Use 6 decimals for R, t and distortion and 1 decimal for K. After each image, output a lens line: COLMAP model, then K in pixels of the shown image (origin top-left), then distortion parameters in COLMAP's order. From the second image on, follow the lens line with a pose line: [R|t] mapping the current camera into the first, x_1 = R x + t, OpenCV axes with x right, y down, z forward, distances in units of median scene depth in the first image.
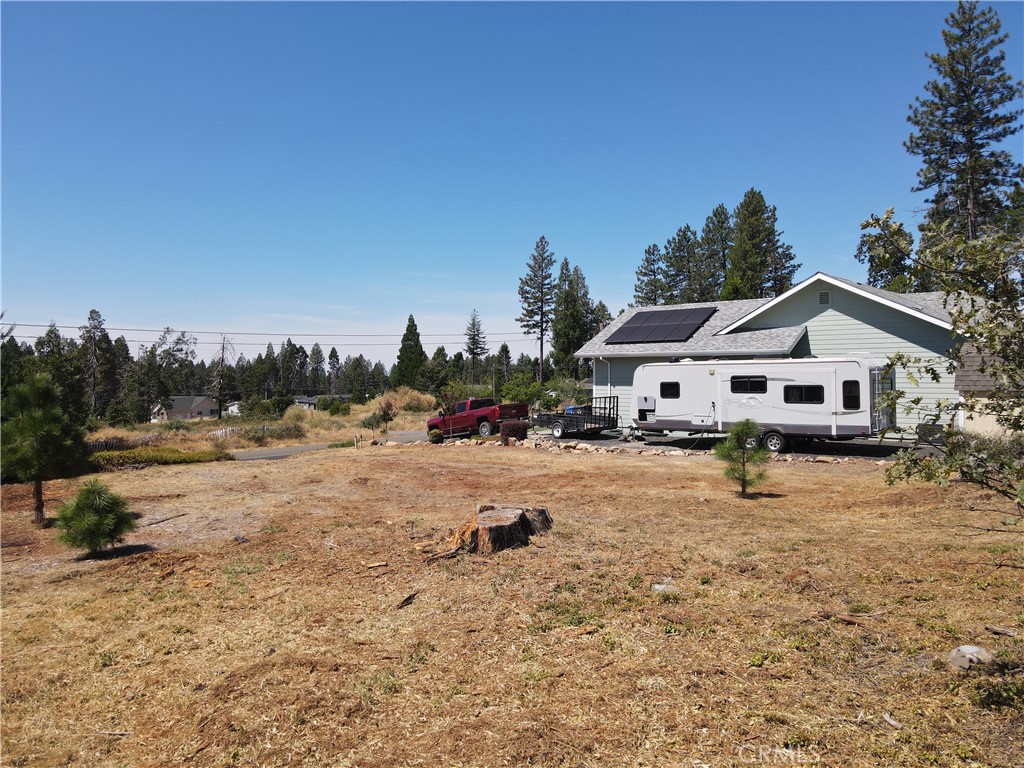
lens RADIAL K [[749.4, 0, 507.8], [0, 749.4, 377.4], [0, 0, 1]] dist [0.012306, 0.011683]
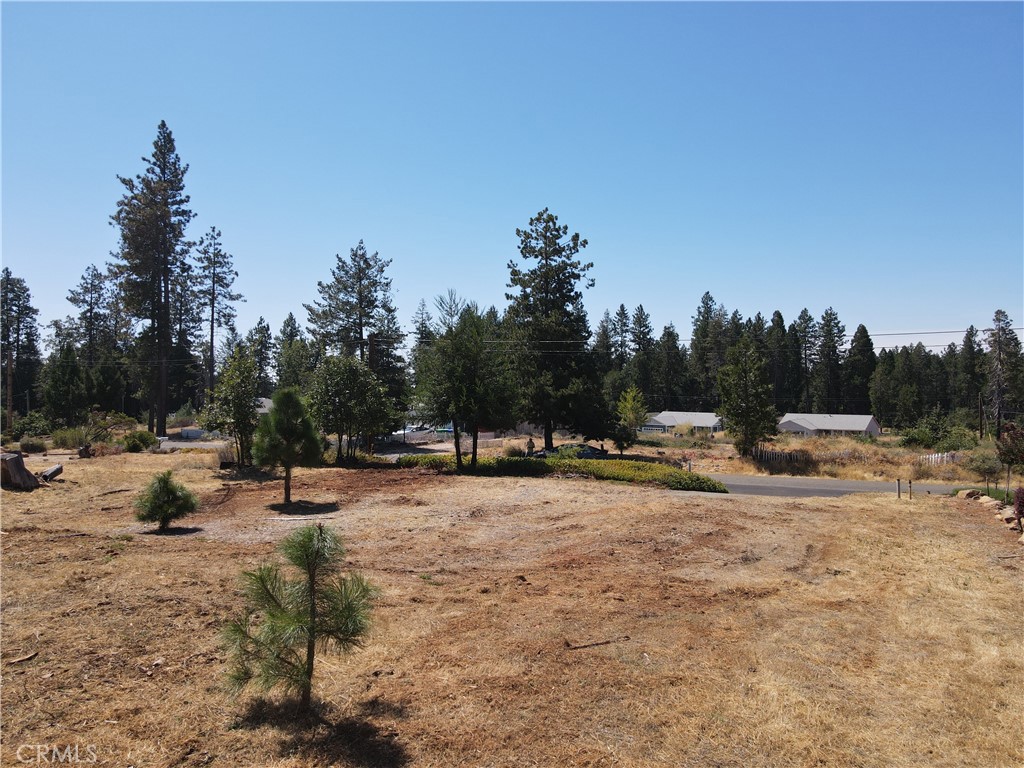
lens RADIAL K [[749.4, 0, 509.7], [0, 749.4, 387.5], [0, 0, 1]] dist [0.012306, 0.011683]
pose [[0.322010, 0.015604, -0.946608, 0.390356], [-0.009411, 0.999868, 0.013281, -0.013124], [0.946689, 0.004632, 0.322114, 0.515747]]
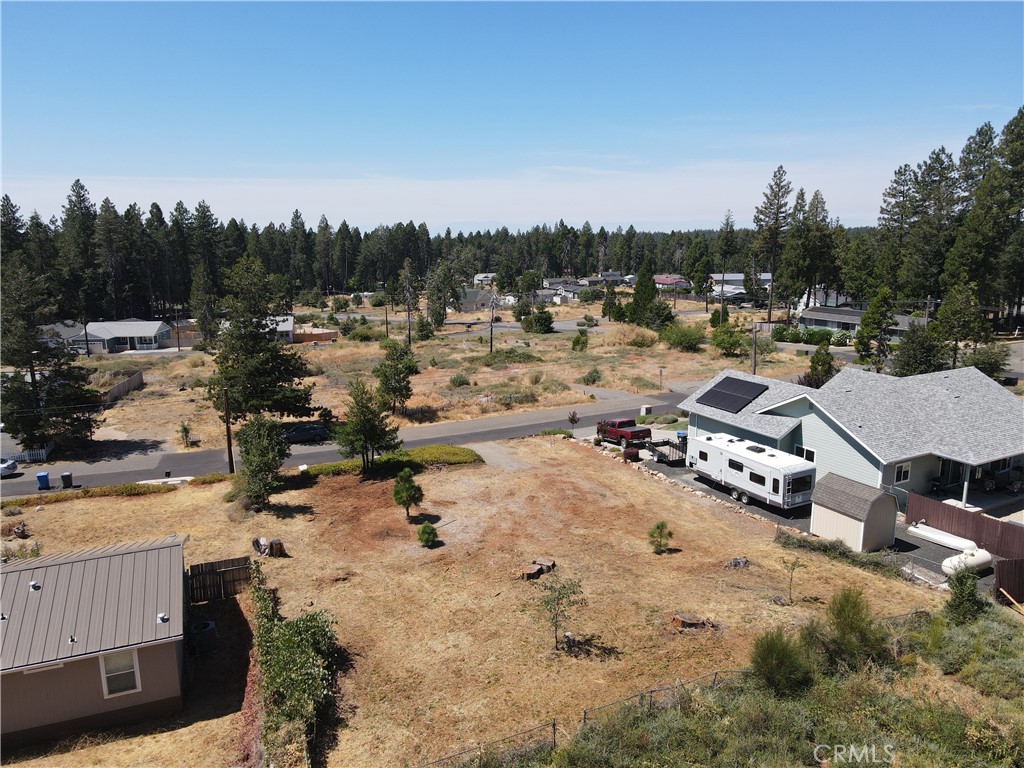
lens RADIAL K [[749.4, 0, 507.9], [0, 749.4, 380.6], [0, 0, 1]] dist [0.012306, 0.011683]
pose [[0.934653, 0.072377, -0.348117, 0.354401], [-0.002239, 0.980242, 0.197790, -0.467438], [0.355555, -0.184086, 0.916348, -0.714490]]
